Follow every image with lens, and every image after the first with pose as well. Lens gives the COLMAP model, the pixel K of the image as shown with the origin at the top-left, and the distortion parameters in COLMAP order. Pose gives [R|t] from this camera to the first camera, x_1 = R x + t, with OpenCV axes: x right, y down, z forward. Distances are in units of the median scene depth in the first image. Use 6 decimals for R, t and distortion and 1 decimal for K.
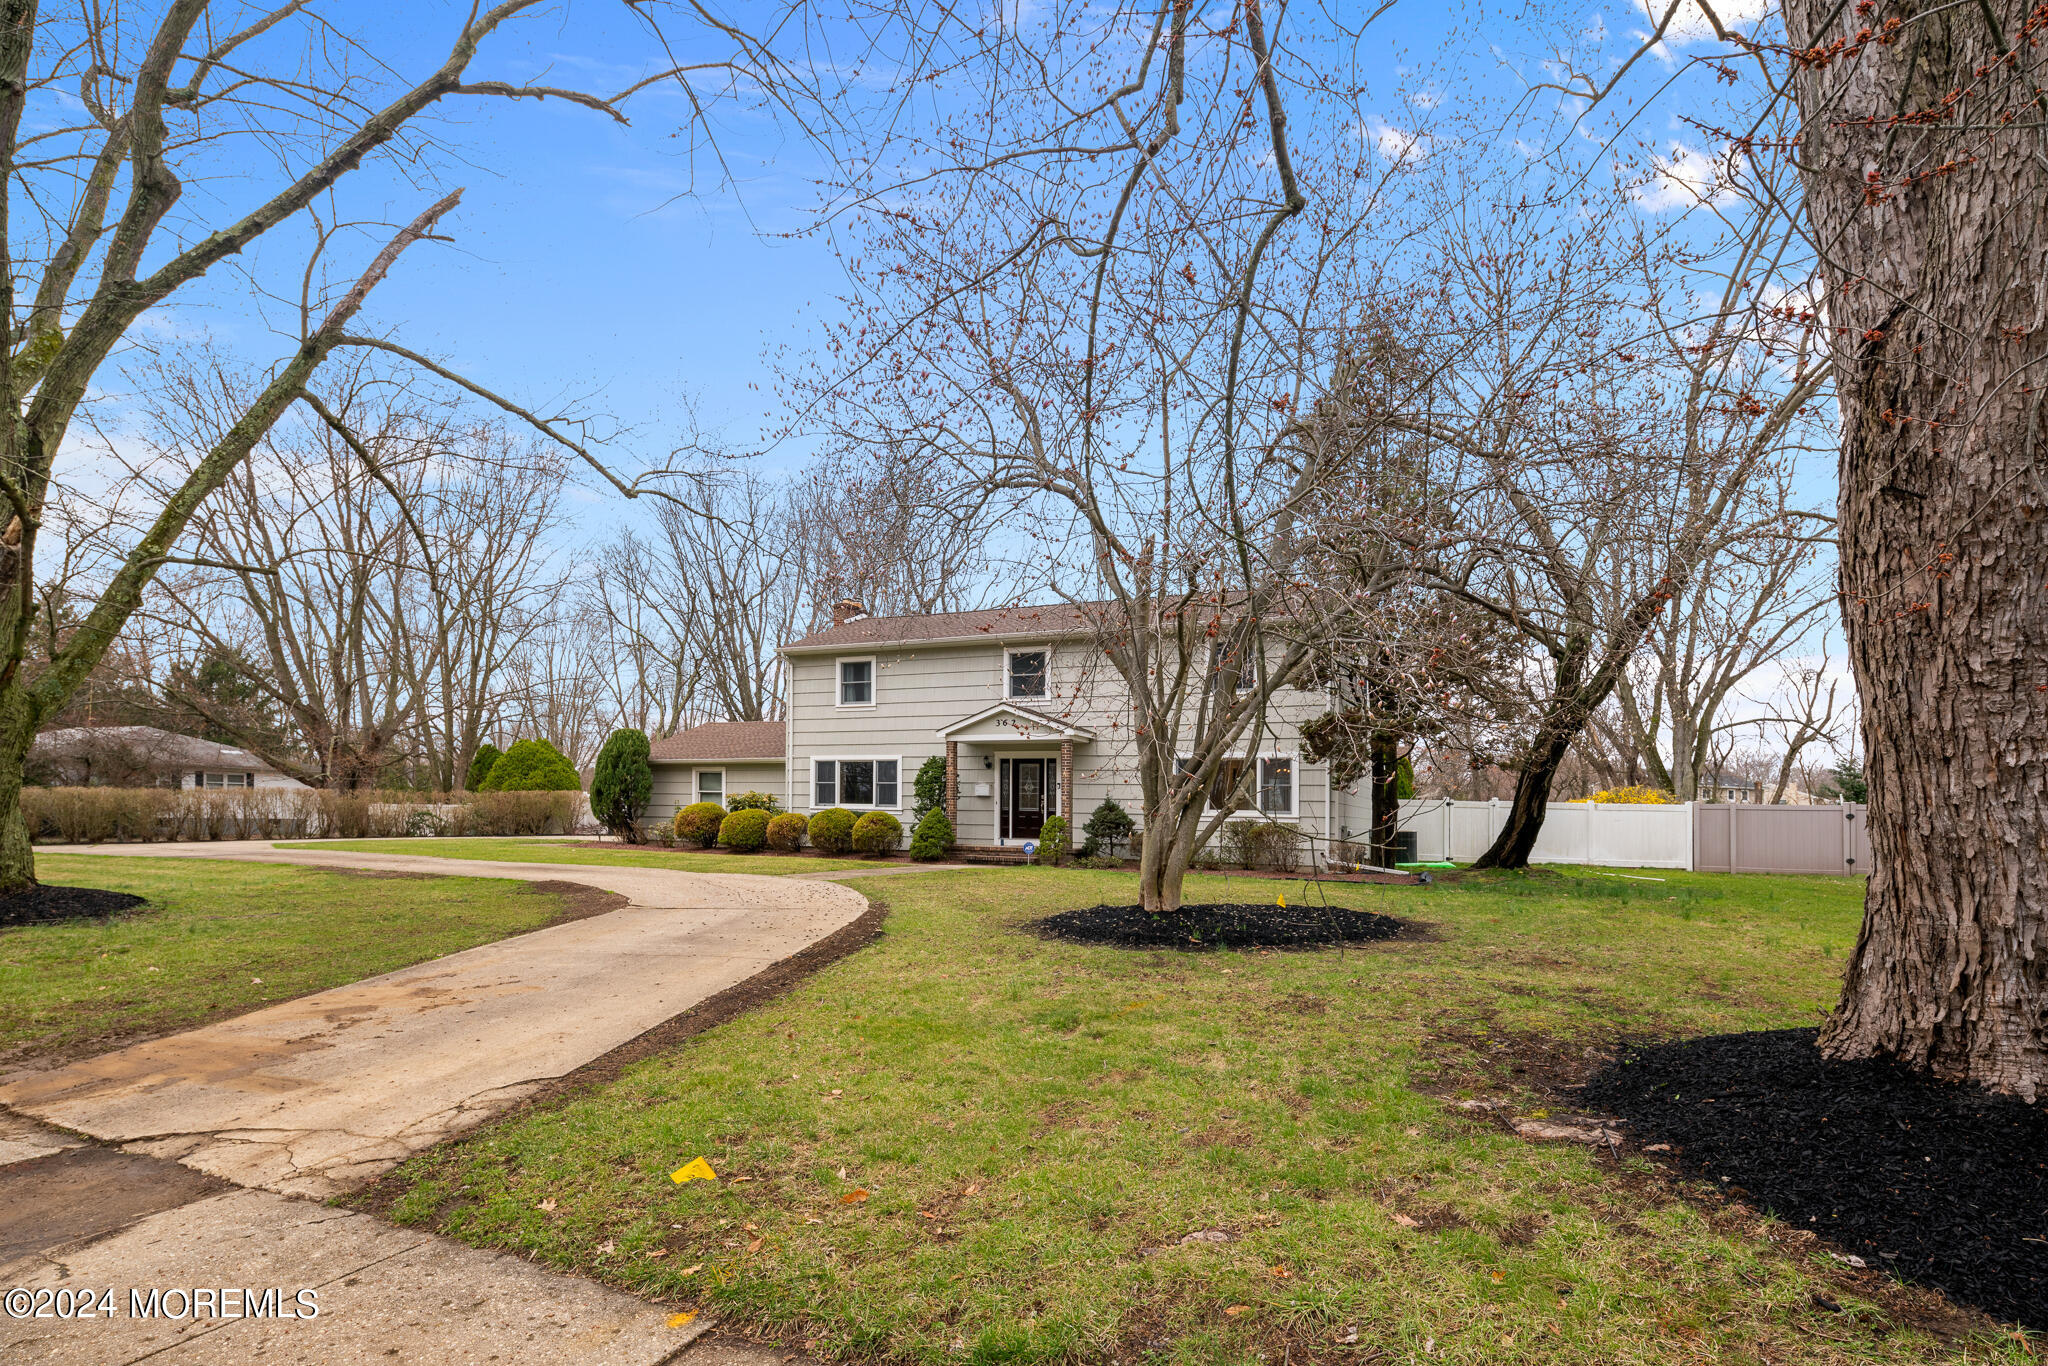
lens RADIAL K [[1054.5, 0, 1014.9], [0, 1054.5, 690.2], [0, 0, 1]] dist [-0.000779, -0.001311]
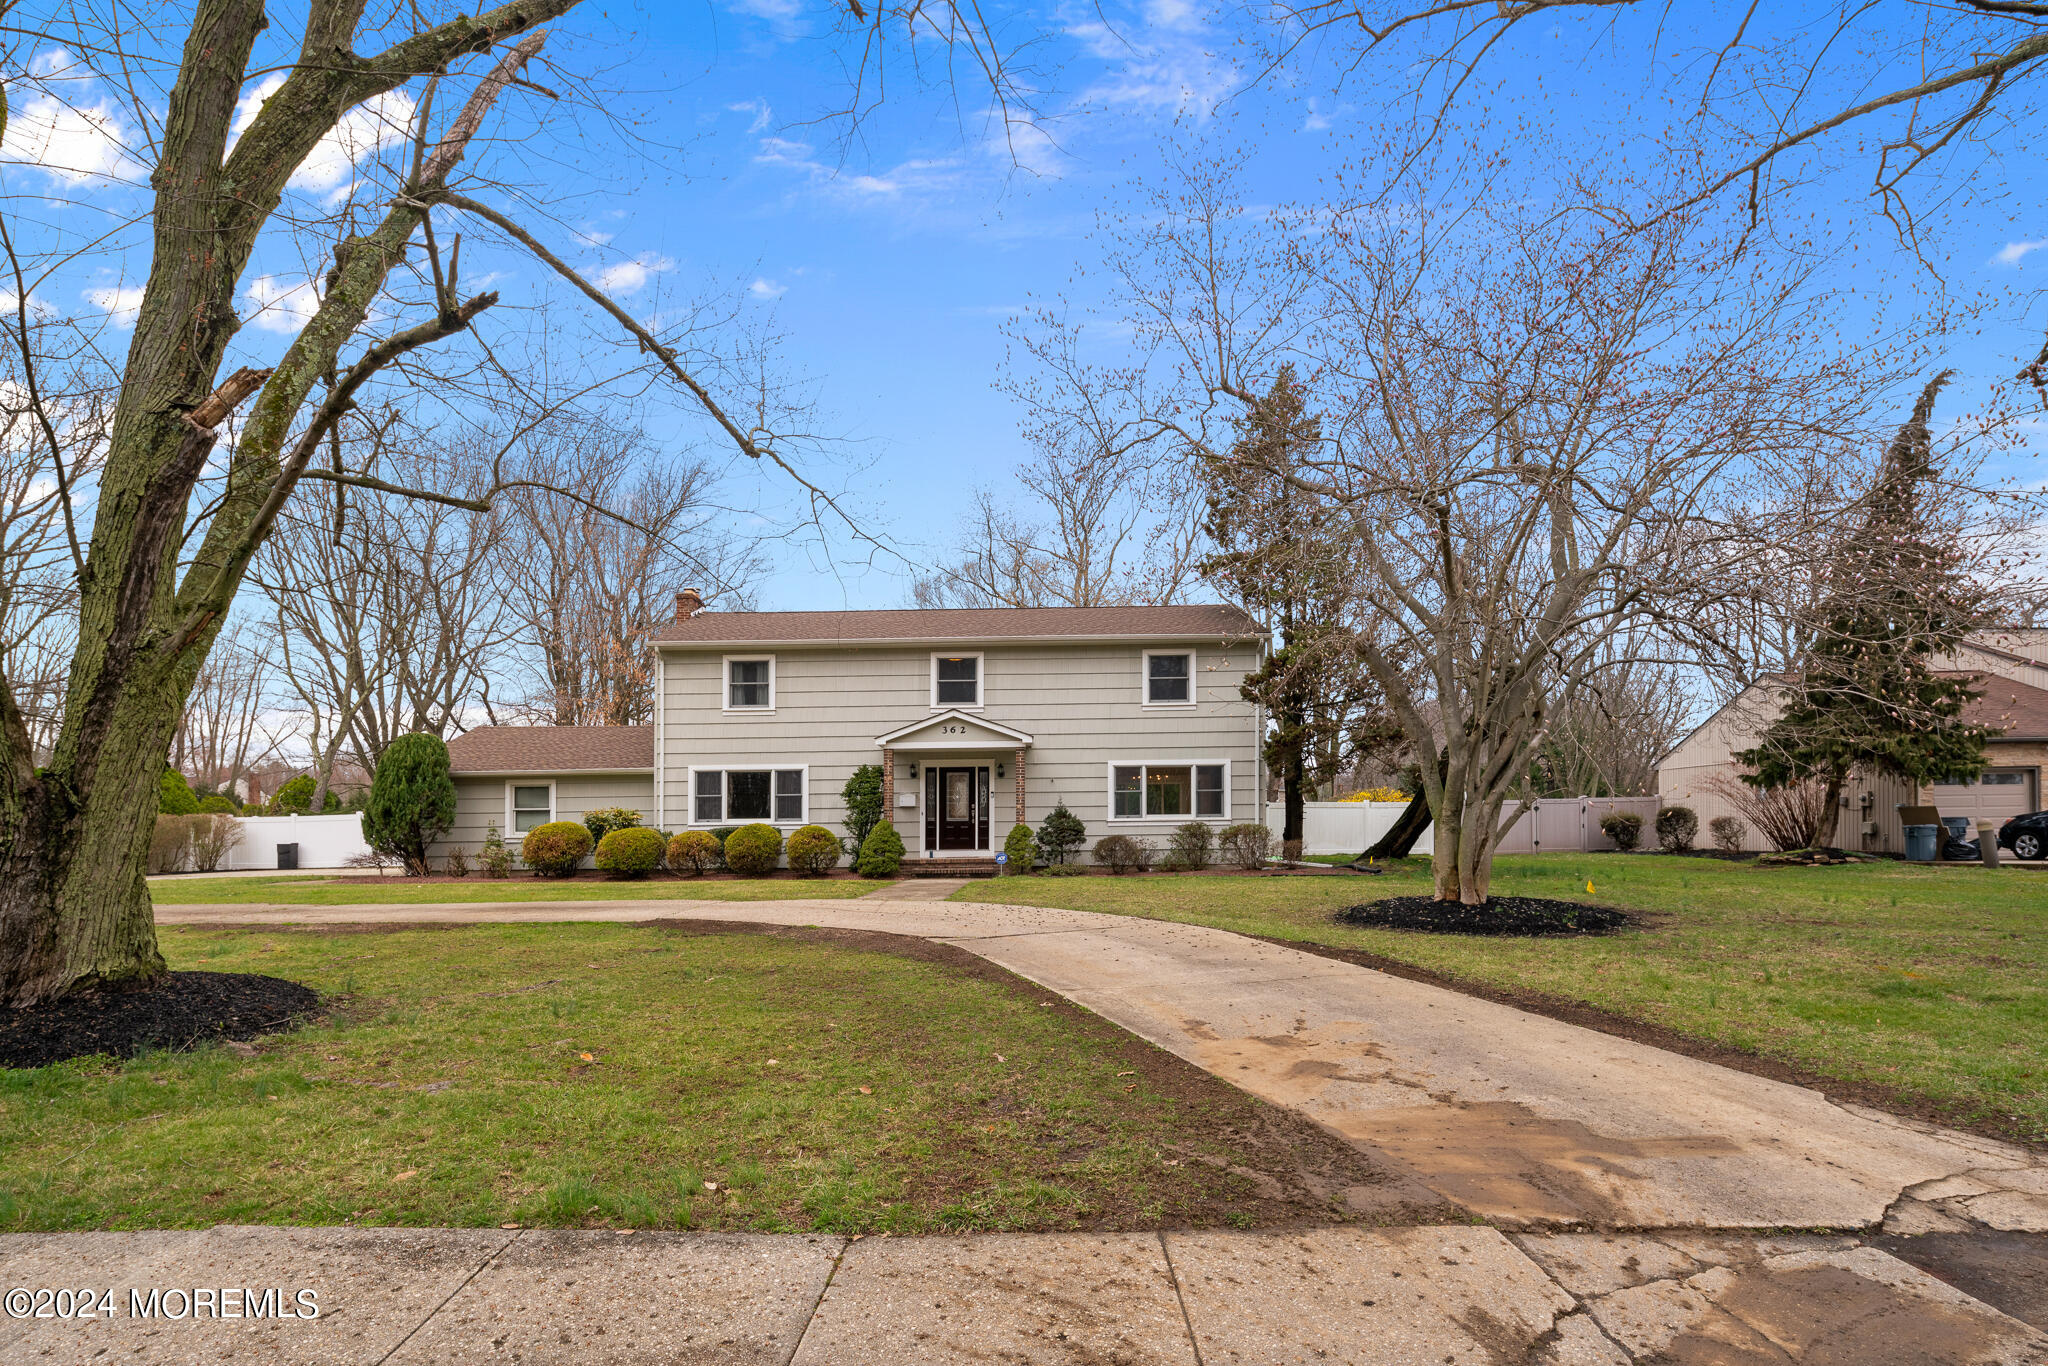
lens RADIAL K [[1040.4, 0, 1037.4], [0, 1040.4, 686.1], [0, 0, 1]] dist [-0.002278, 0.001913]
pose [[0.903973, 0.028254, 0.426655, -0.327762], [-0.021637, 0.999559, -0.020349, 0.008057], [-0.427042, 0.009163, 0.904185, 0.100703]]
